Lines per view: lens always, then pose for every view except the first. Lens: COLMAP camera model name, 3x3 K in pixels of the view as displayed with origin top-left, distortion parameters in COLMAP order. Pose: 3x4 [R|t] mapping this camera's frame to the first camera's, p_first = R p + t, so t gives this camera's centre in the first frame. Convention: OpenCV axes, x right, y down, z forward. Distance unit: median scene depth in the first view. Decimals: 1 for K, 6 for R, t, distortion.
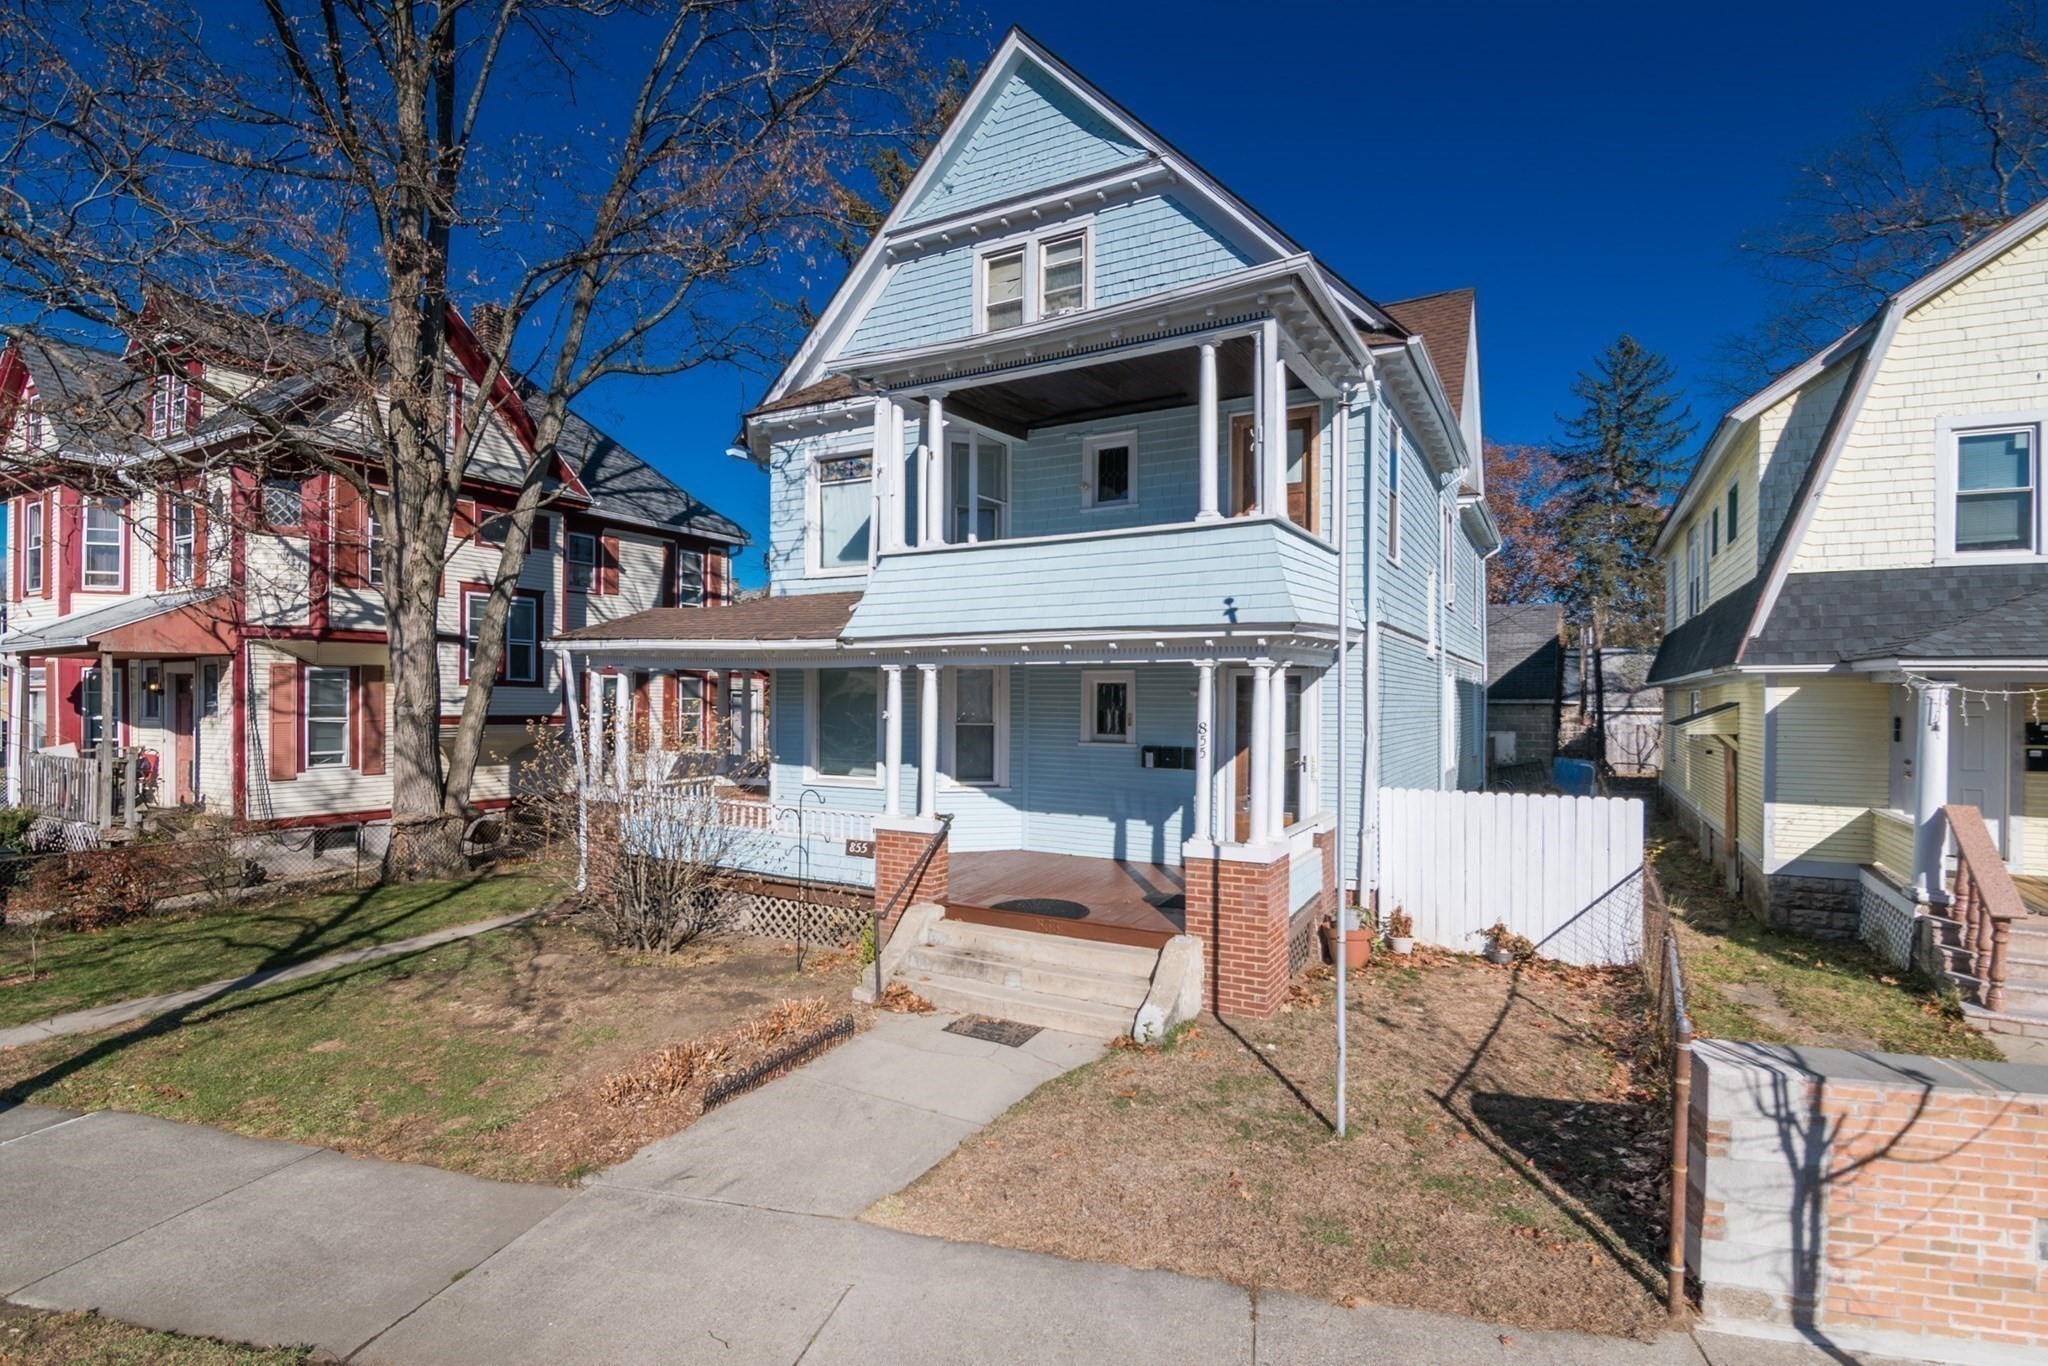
lens RADIAL K [[952.4, 0, 1035.5], [0, 952.4, 519.1], [0, 0, 1]] dist [-0.004890, -0.000758]
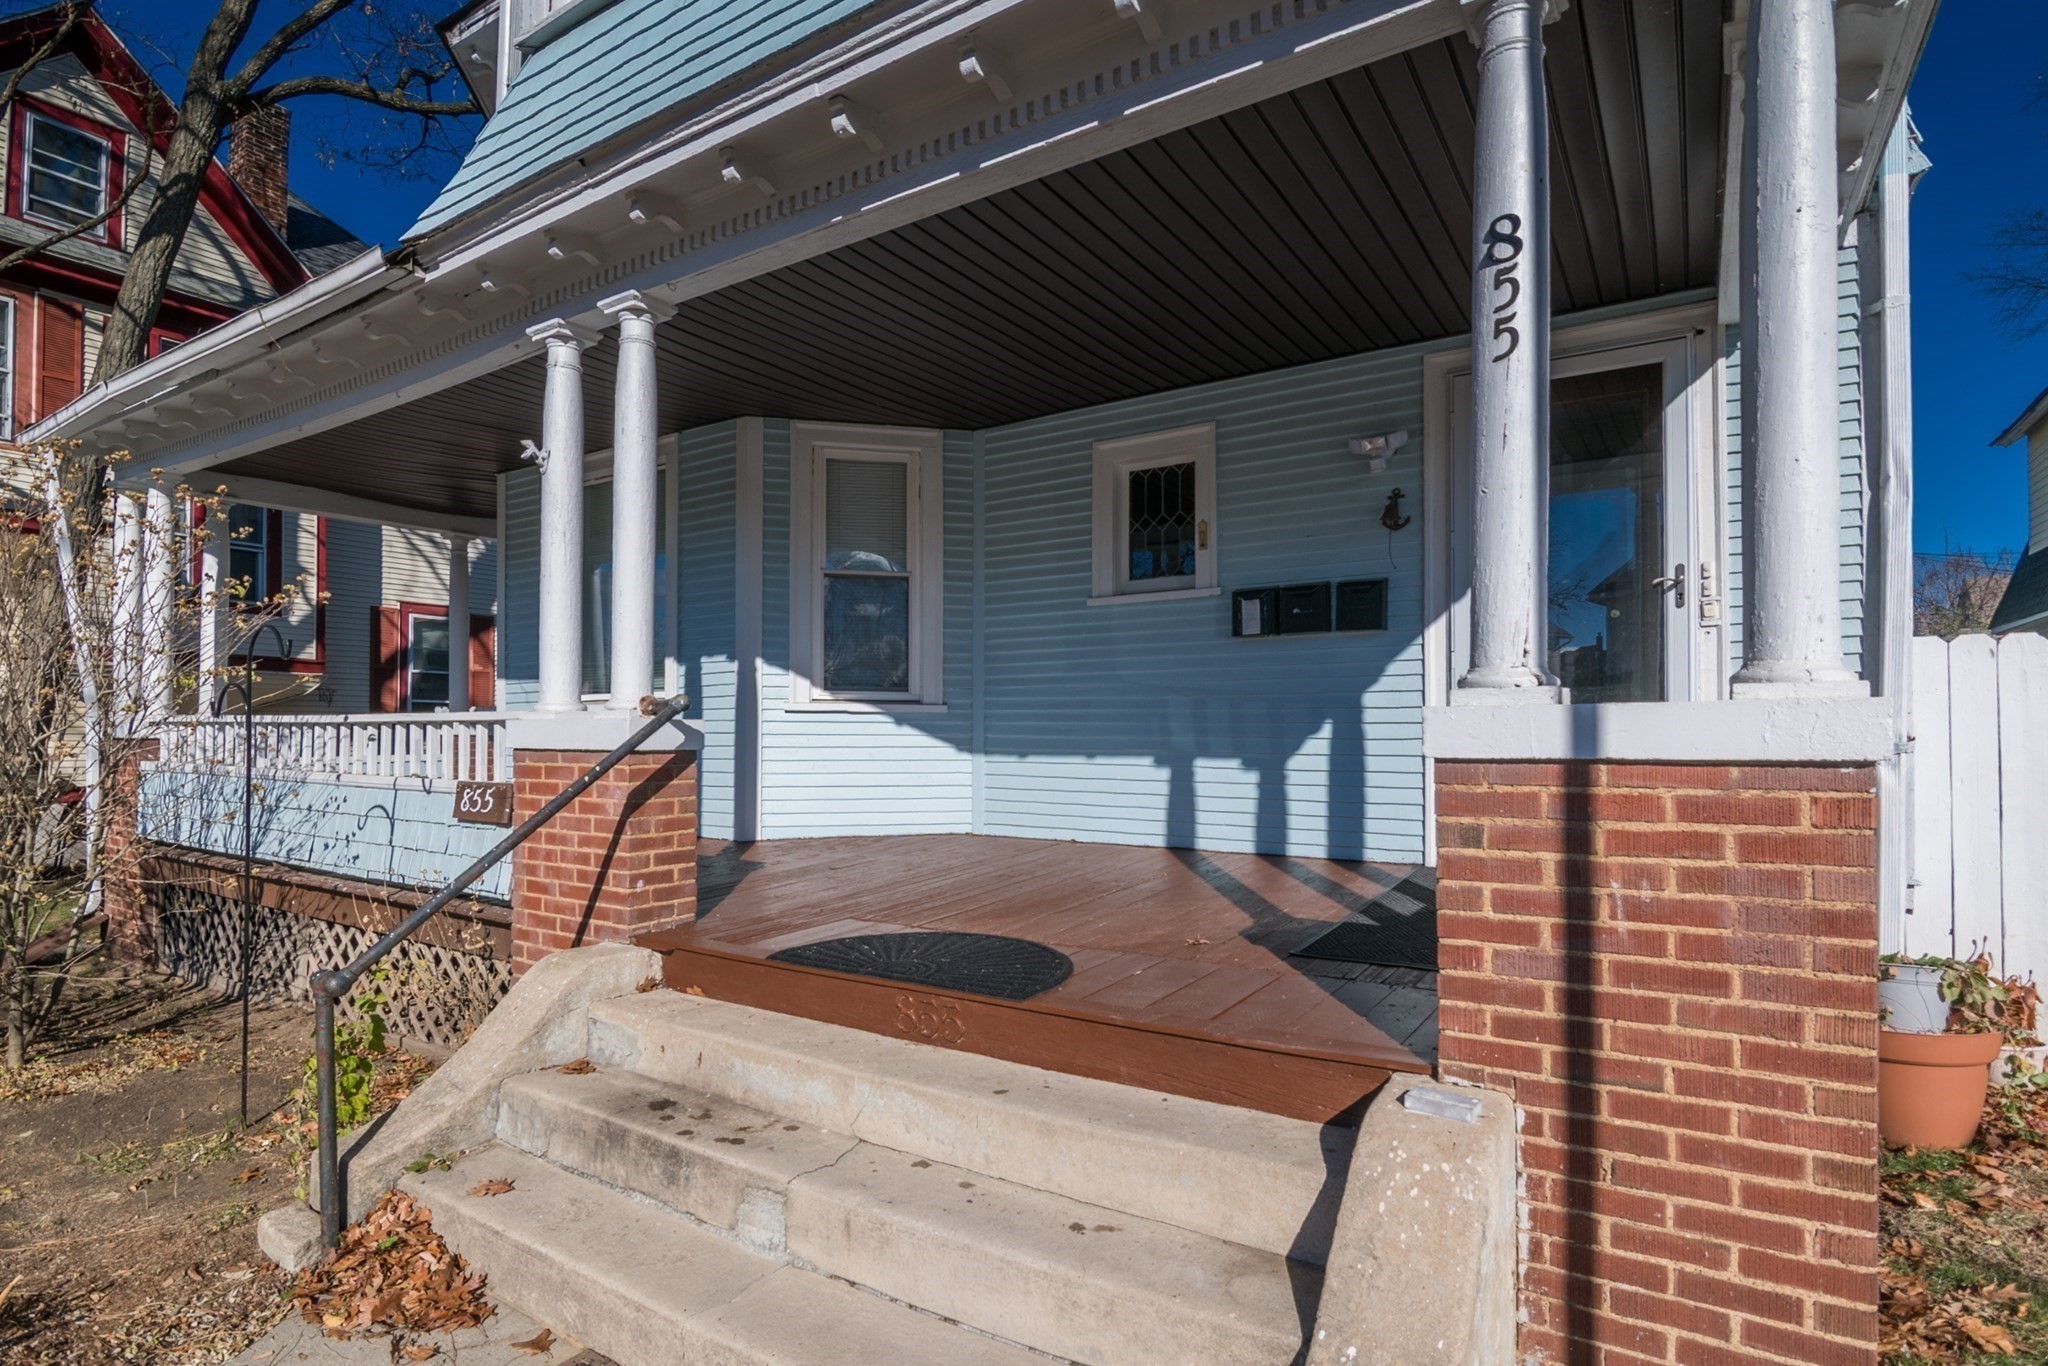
lens RADIAL K [[1014.0, 0, 1020.2], [0, 1014.0, 649.8], [0, 0, 1]] dist [-0.008390, 0.000121]
pose [[0.996420, -0.019416, -0.082285, 0.054632], [0.027611, 0.994638, 0.099661, 0.216118], [0.079909, -0.101576, 0.991613, 0.536420]]
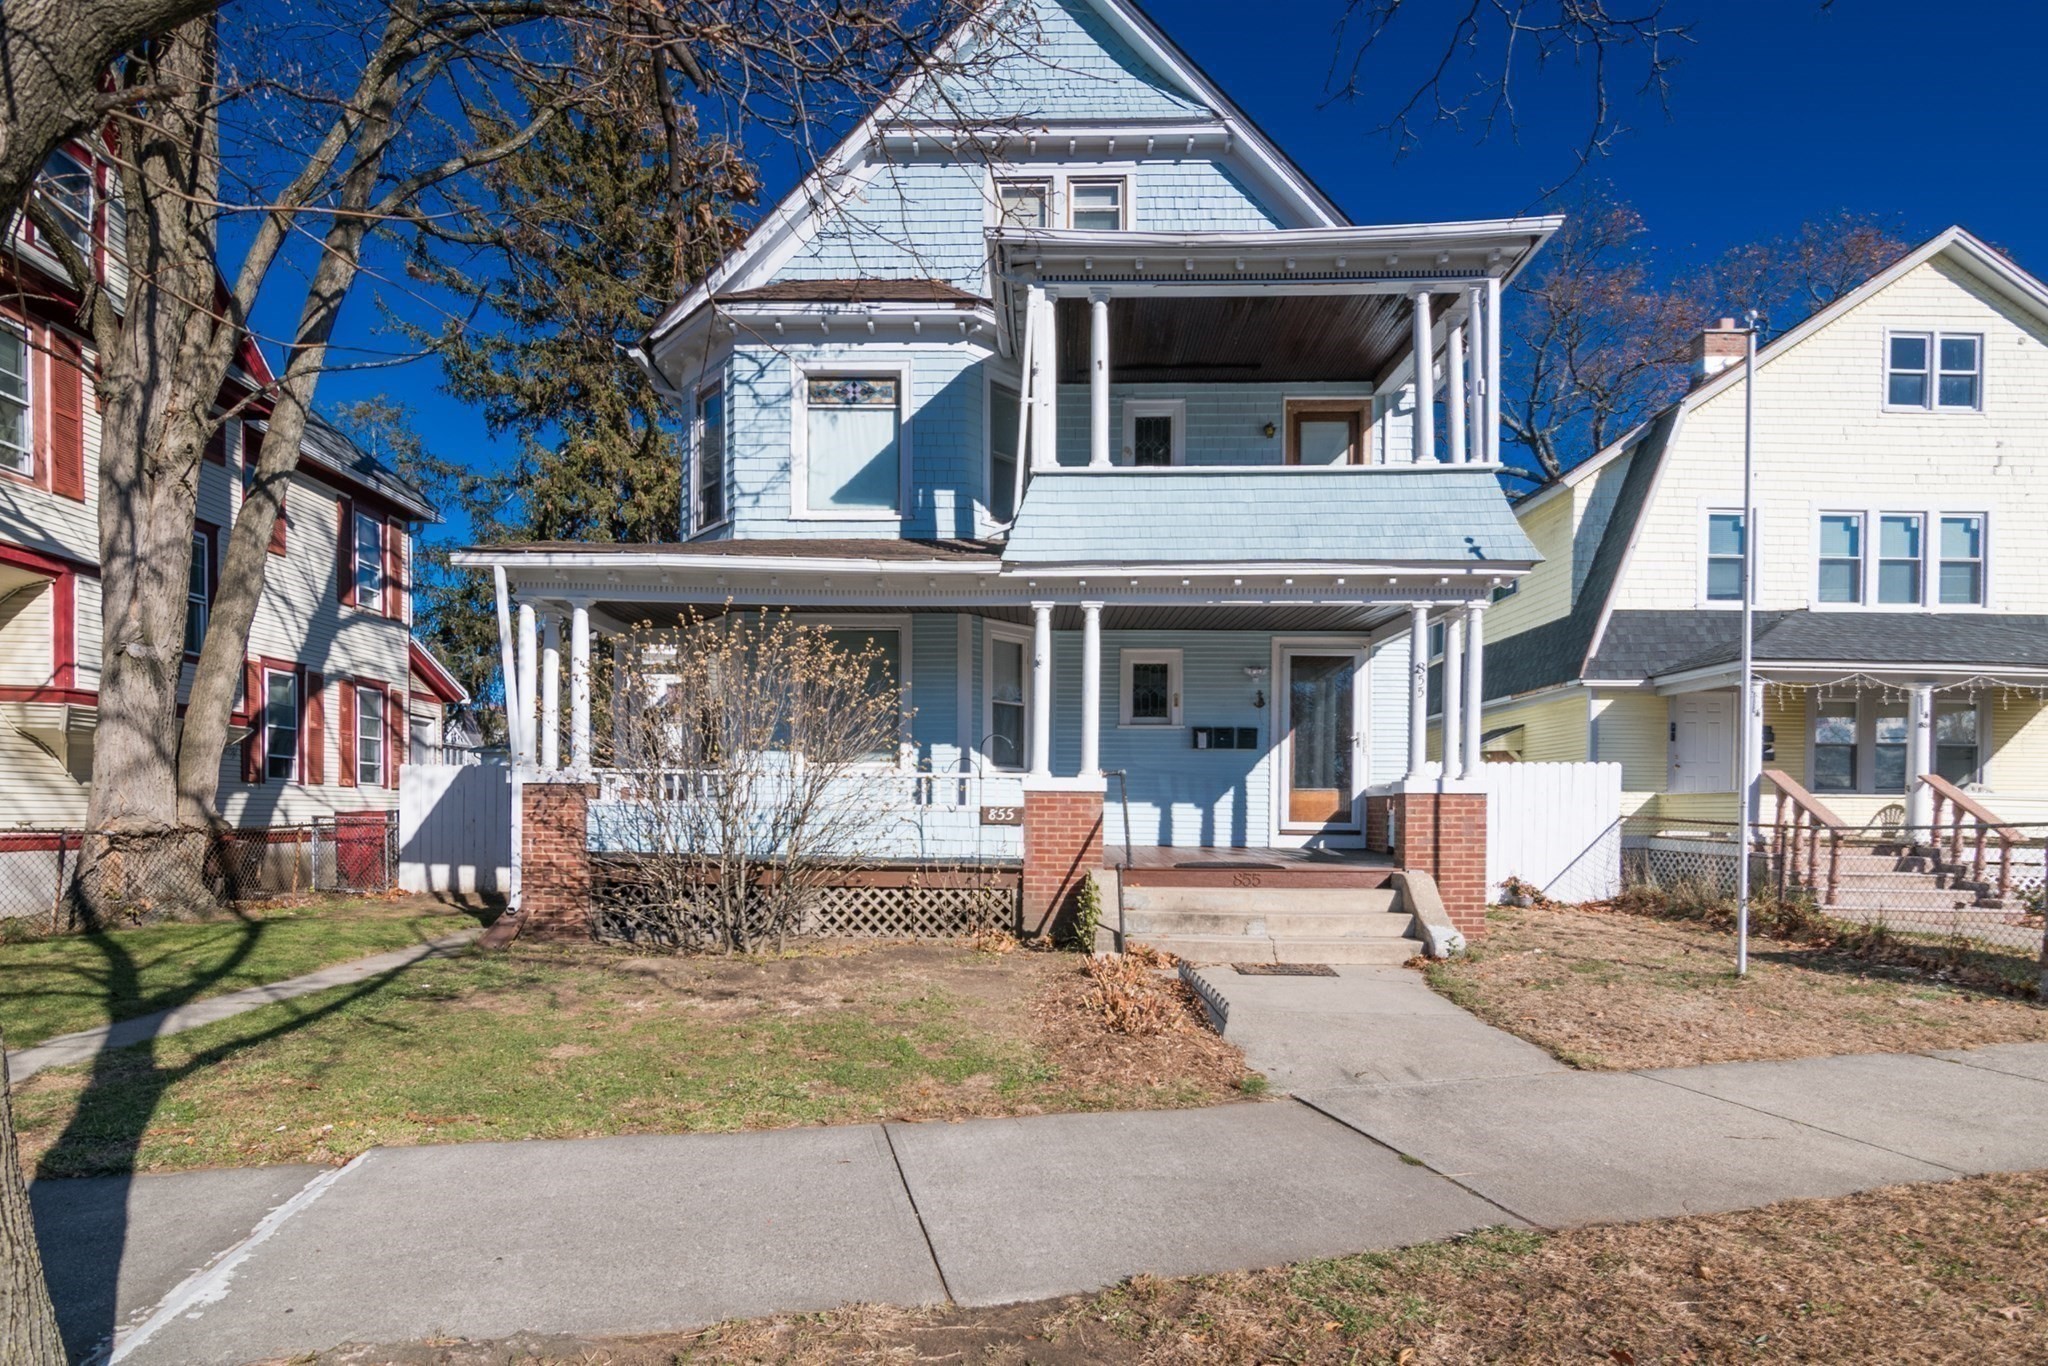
lens RADIAL K [[1014.0, 0, 1020.2], [0, 1014.0, 649.8], [0, 0, 1]] dist [-0.008390, 0.000121]
pose [[0.888067, 0.066700, 0.454850, -0.502433], [-0.080316, 0.996712, 0.010654, 0.163284], [-0.452644, -0.045993, 0.890504, 0.177246]]
